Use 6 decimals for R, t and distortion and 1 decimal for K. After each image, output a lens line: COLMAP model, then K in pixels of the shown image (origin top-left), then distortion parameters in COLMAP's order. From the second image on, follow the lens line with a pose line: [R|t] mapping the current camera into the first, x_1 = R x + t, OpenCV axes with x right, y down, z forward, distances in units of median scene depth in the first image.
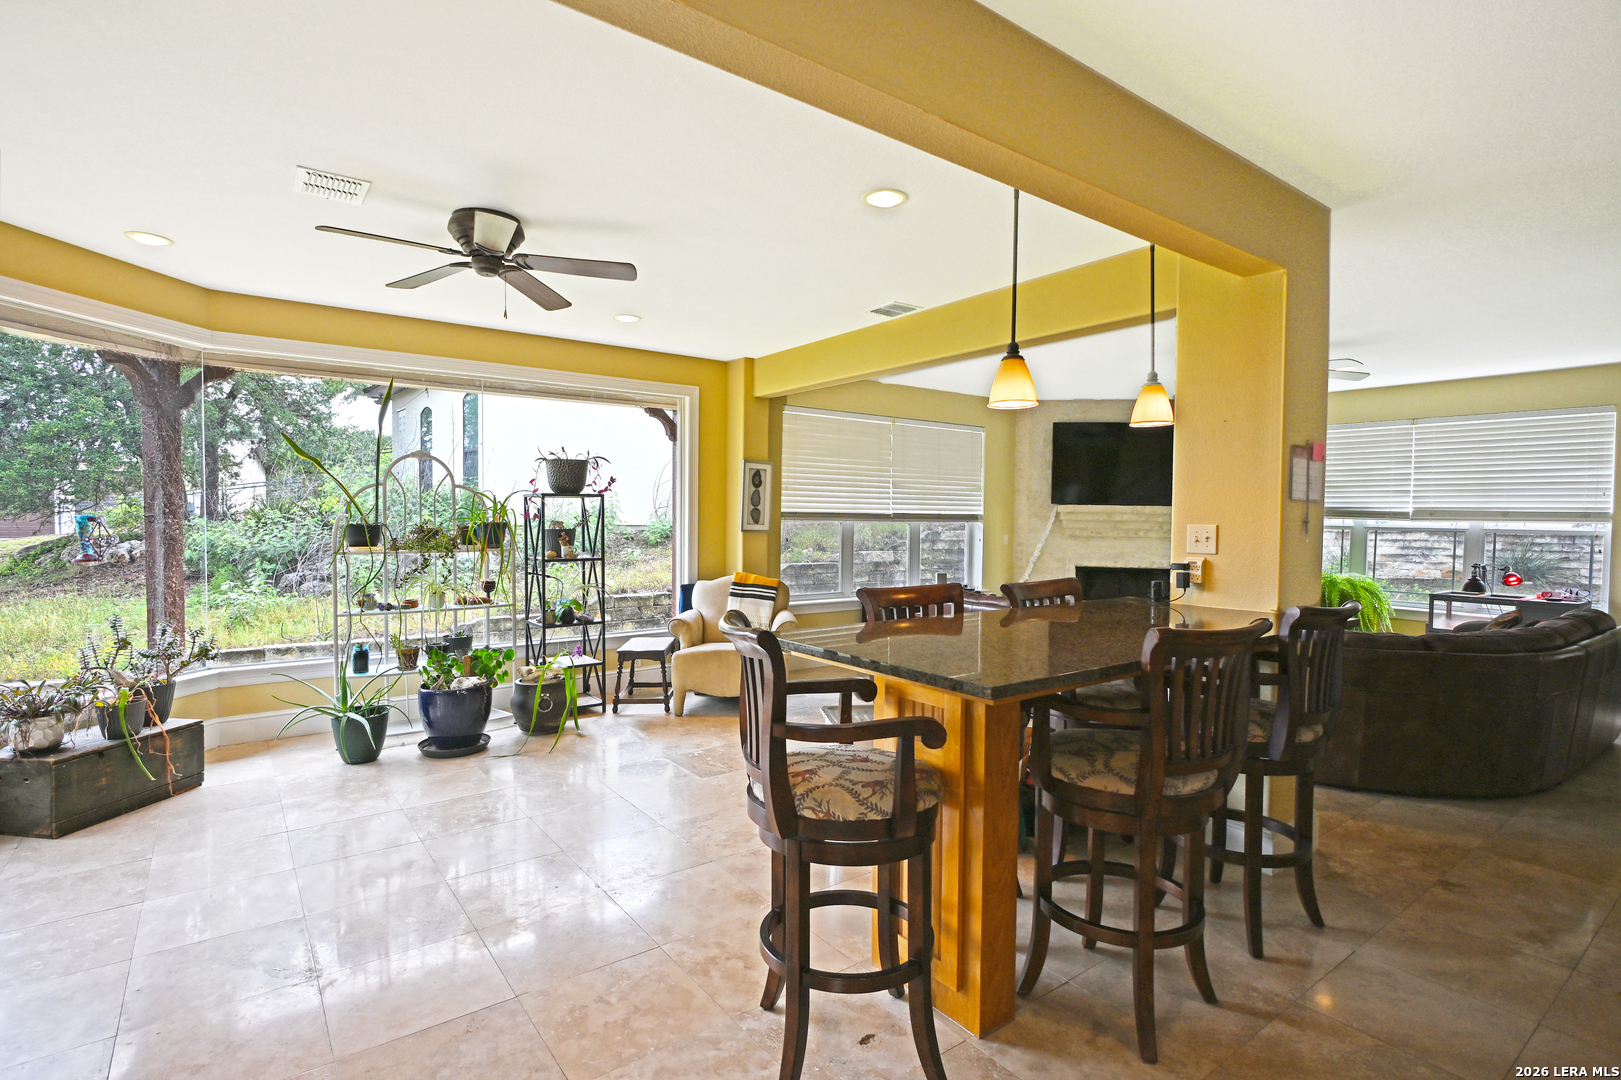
lens RADIAL K [[797.9, 0, 813.2], [0, 797.9, 564.7], [0, 0, 1]] dist [-0.002840, 0.000414]
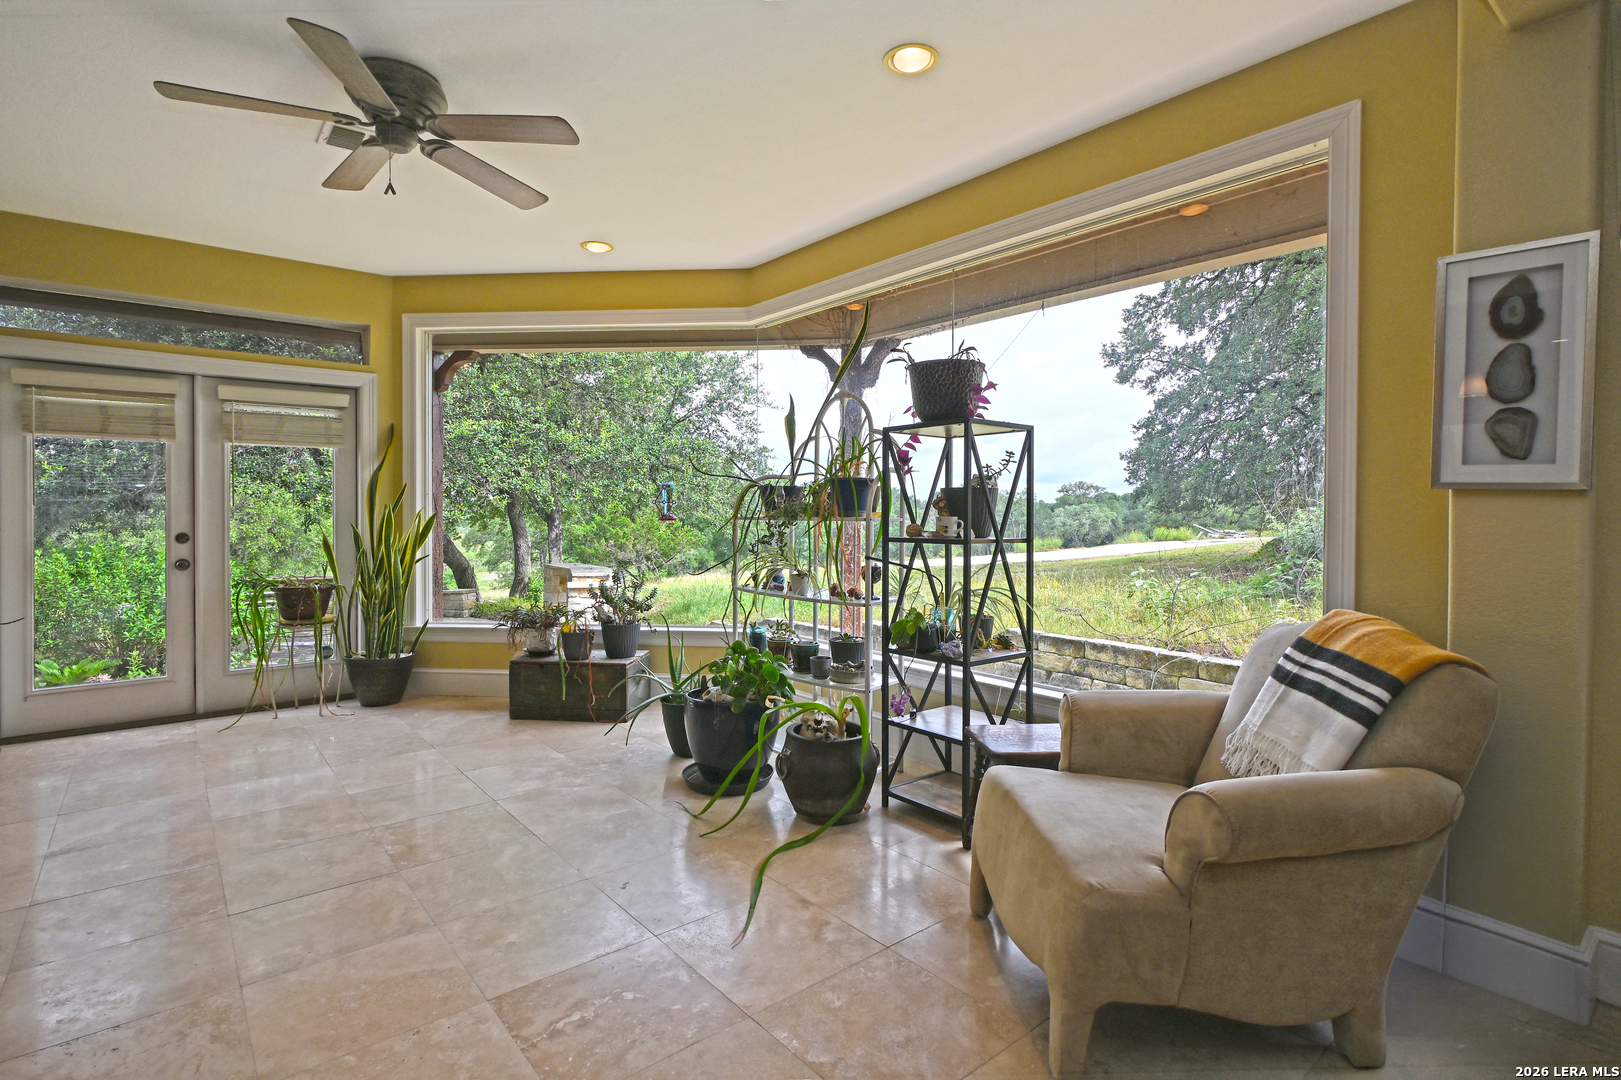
lens RADIAL K [[784.5, 0, 813.3], [0, 784.5, 520.3], [0, 0, 1]] dist [-0.000272, 0.000452]
pose [[0.043813, 0.012868, -0.998957, 0.219345], [-0.054745, 0.998446, 0.010460, -0.019817], [0.997539, 0.054230, 0.044450, 0.779953]]
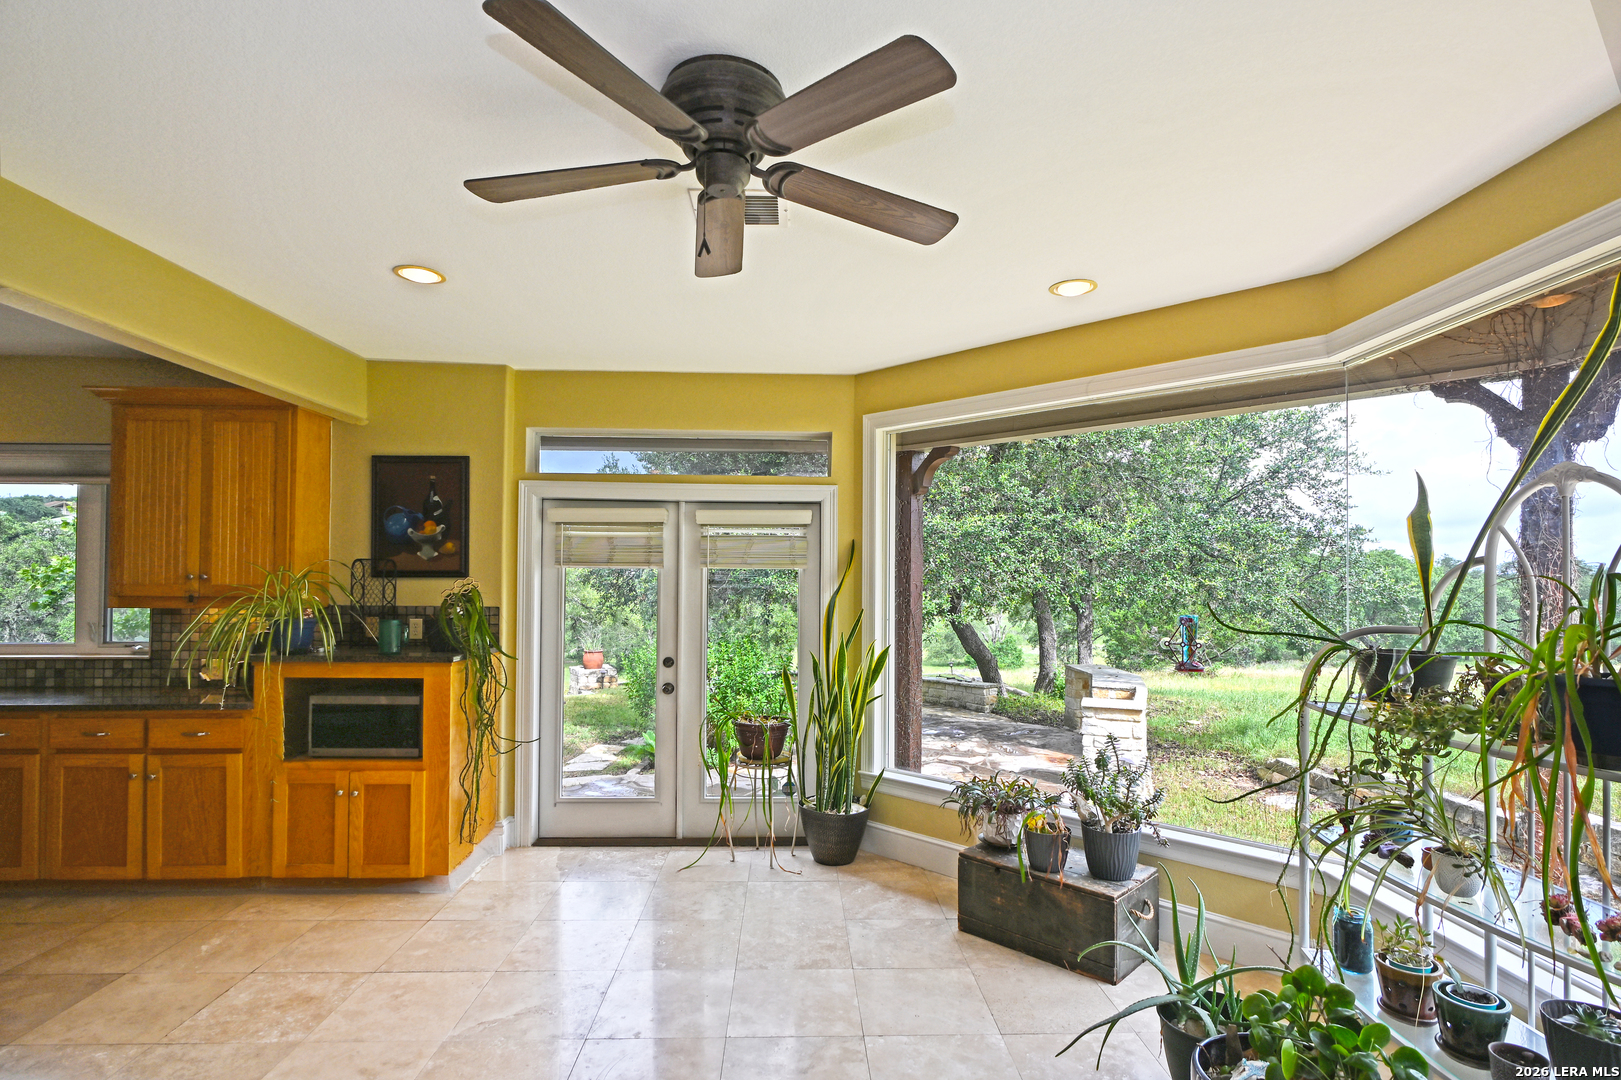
lens RADIAL K [[797.9, 0, 813.2], [0, 797.9, 564.7], [0, 0, 1]] dist [-0.002840, 0.000414]
pose [[-0.578710, -0.026067, -0.815117, 0.003207], [-0.053388, 0.998556, 0.005971, -0.066851], [0.813784, 0.046973, -0.579266, 0.770564]]
